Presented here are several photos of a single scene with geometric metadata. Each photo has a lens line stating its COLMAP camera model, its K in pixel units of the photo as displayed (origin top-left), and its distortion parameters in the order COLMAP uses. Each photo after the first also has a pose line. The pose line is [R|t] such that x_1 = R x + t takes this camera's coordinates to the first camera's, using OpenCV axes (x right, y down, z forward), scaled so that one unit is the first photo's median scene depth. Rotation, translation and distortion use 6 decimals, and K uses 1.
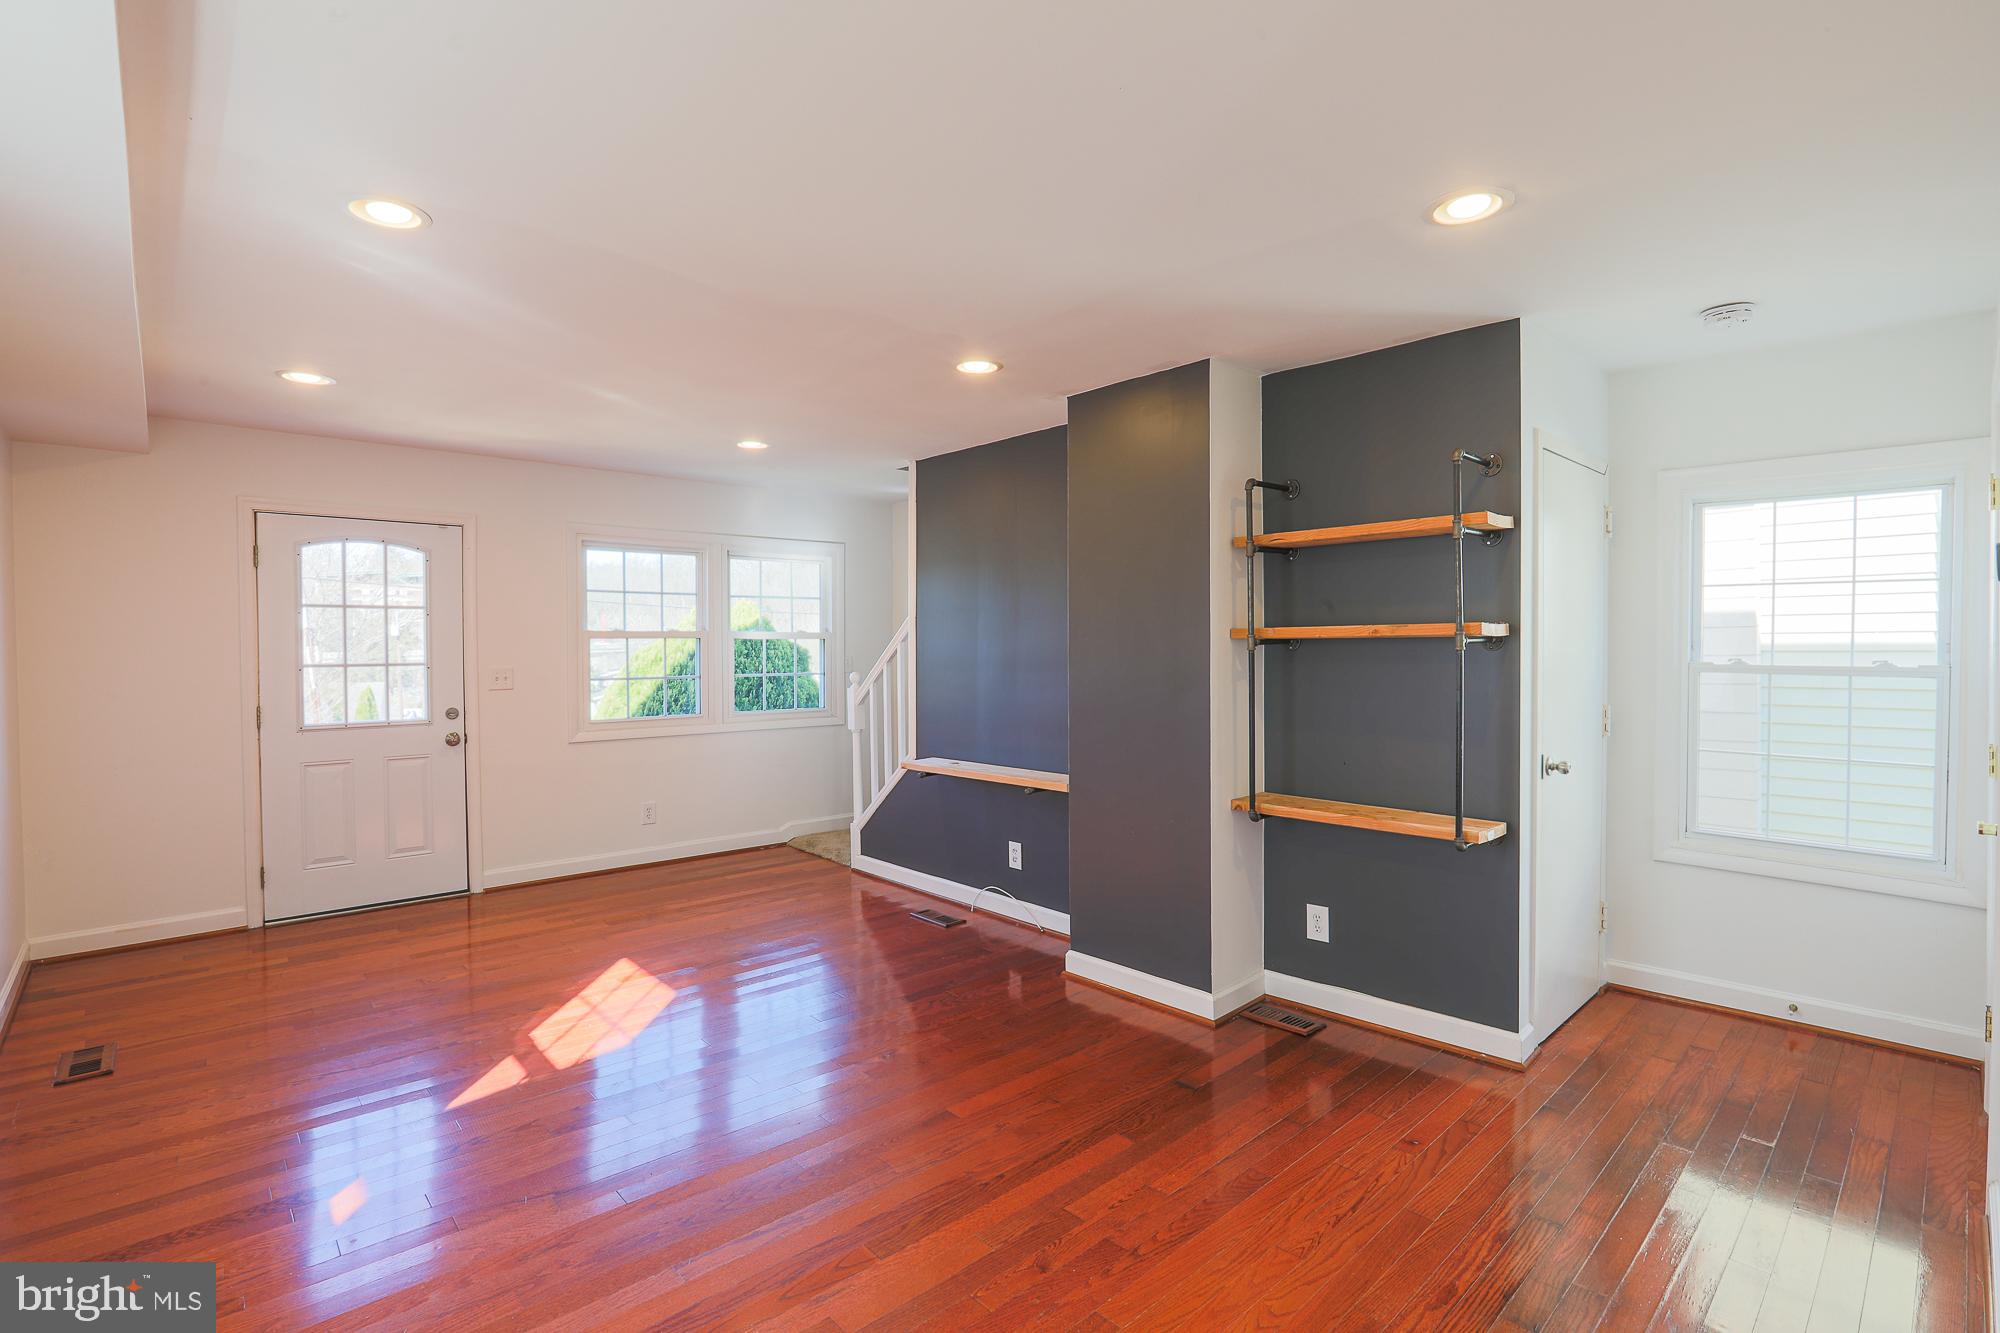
lens RADIAL K [[979.7, 0, 1037.8], [0, 979.7, 652.3], [0, 0, 1]] dist [-0.084267, 0.041378]
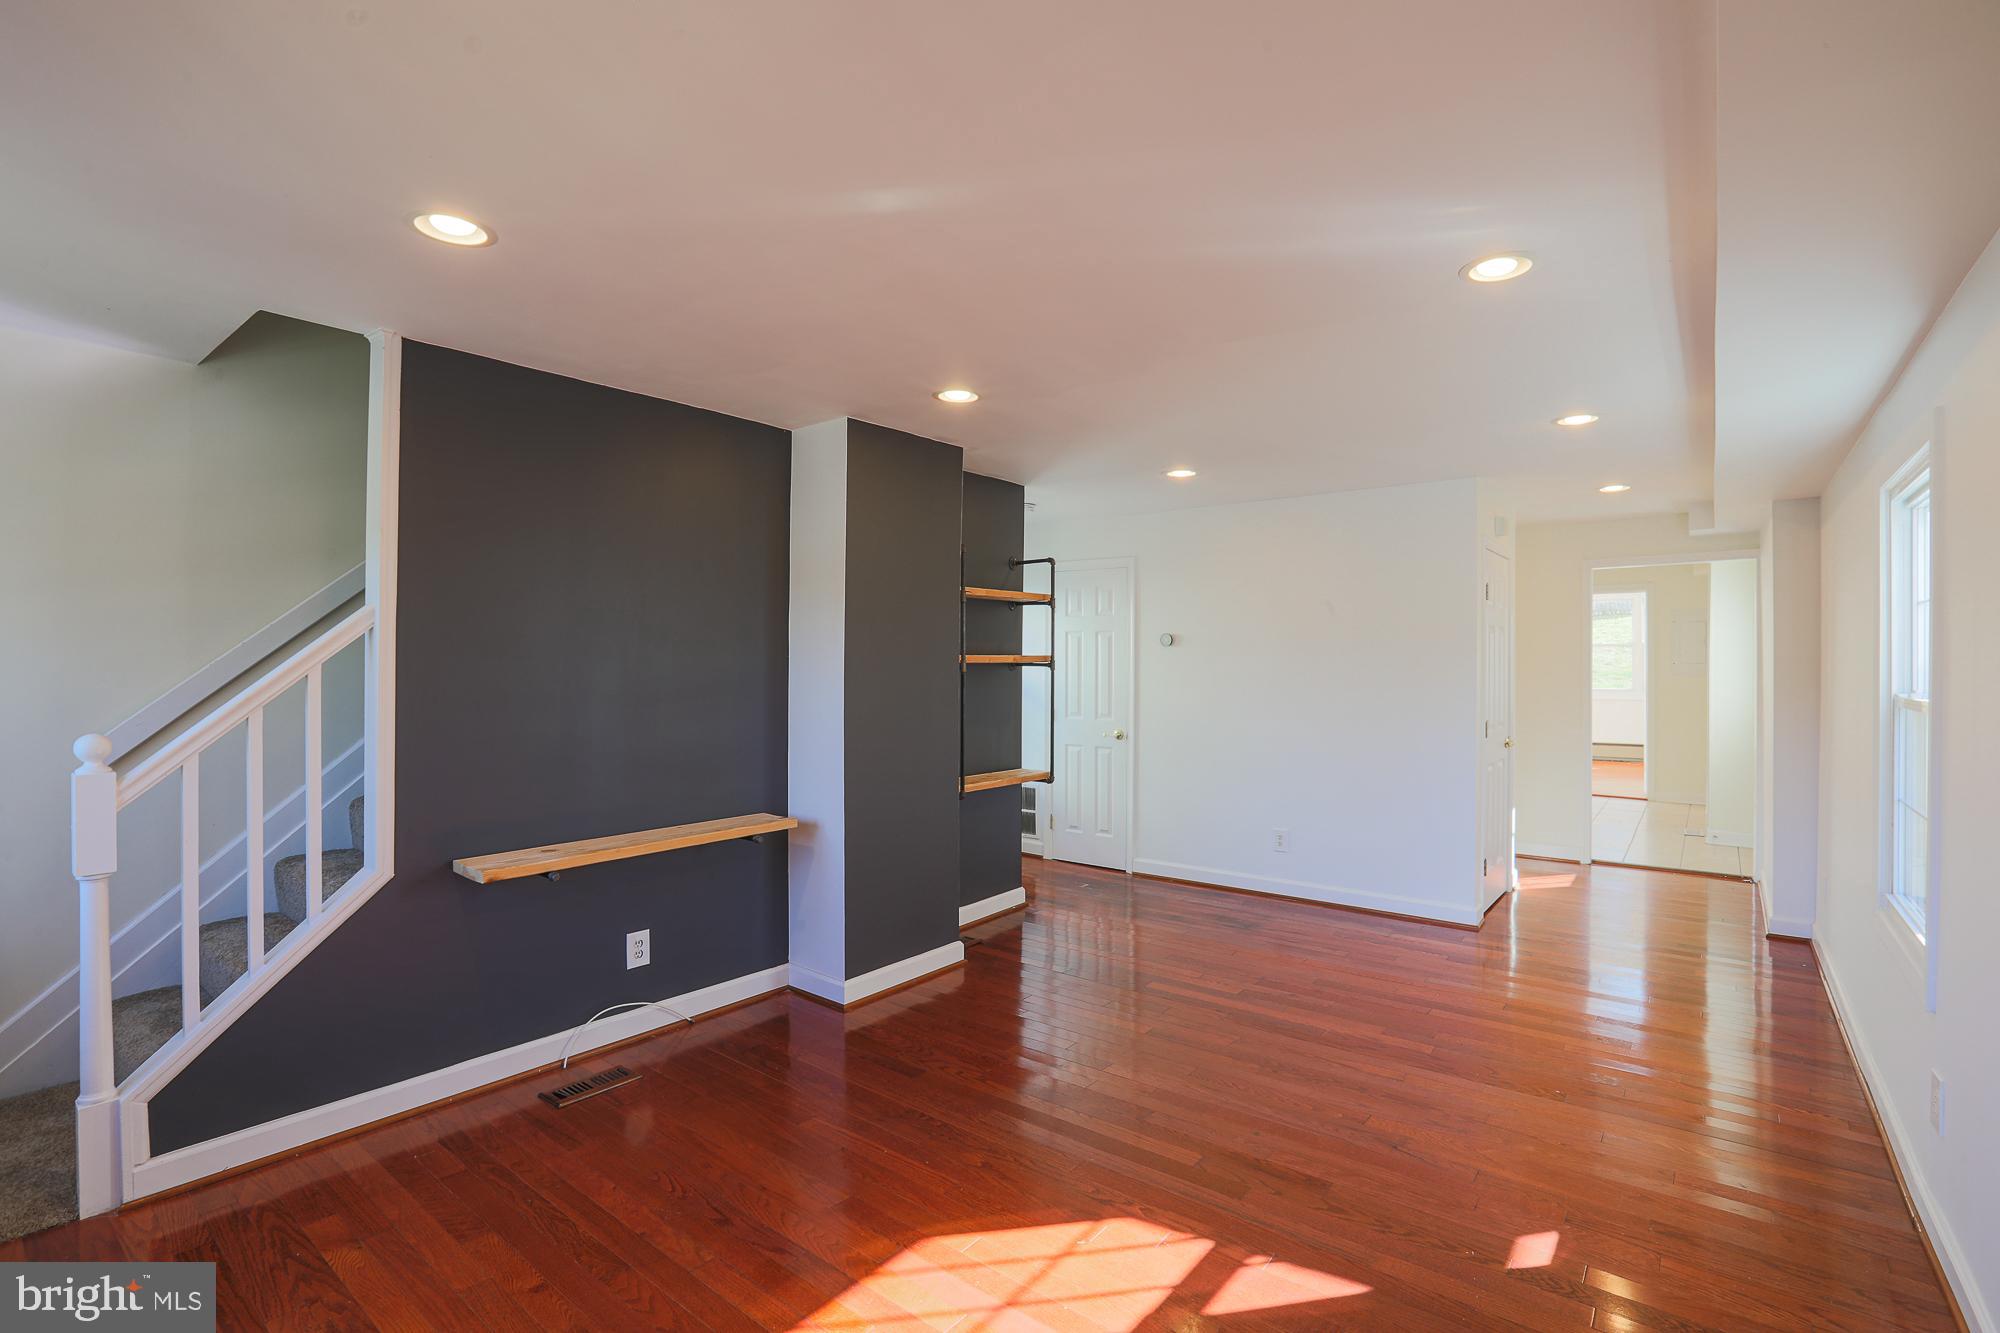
lens RADIAL K [[945.5, 0, 1003.2], [0, 945.5, 661.2], [0, 0, 1]] dist [-0.047029, 0.014270]
pose [[-0.139811, 0.005360, 0.990164, -0.774636], [0.010463, 0.999938, -0.003935, -0.010261], [-0.990123, 0.009810, -0.139858, 0.813148]]
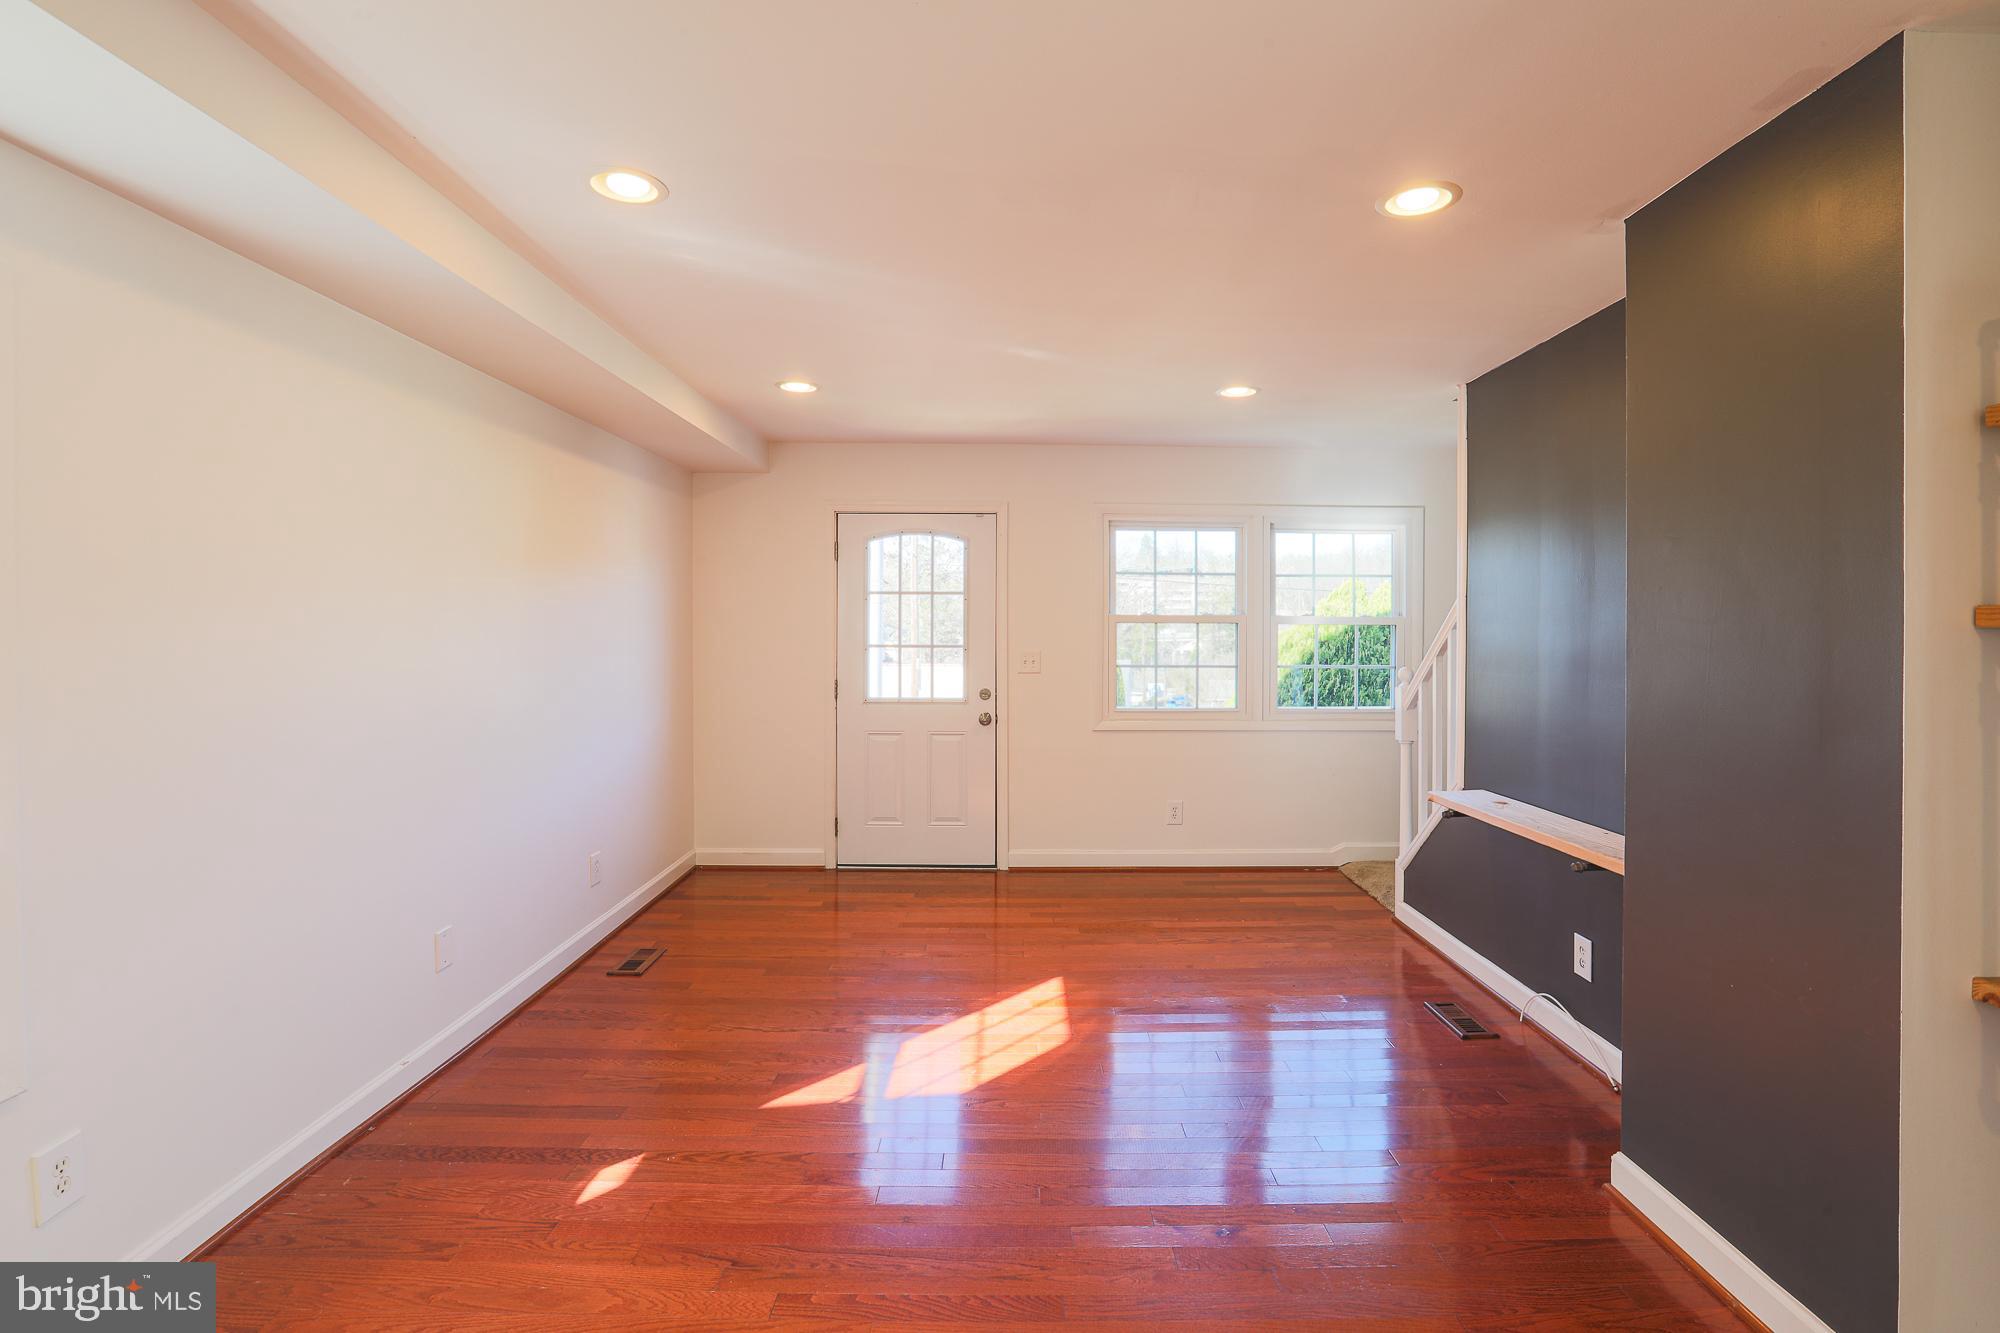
lens RADIAL K [[945.4, 0, 1021.6], [0, 945.4, 628.6], [0, 0, 1]] dist [-0.041819, 0.000573]
pose [[0.722122, 0.007856, -0.691721, 0.131894], [-0.014367, 0.999890, -0.003643, -0.004330], [0.691616, 0.012568, 0.722156, 0.286455]]
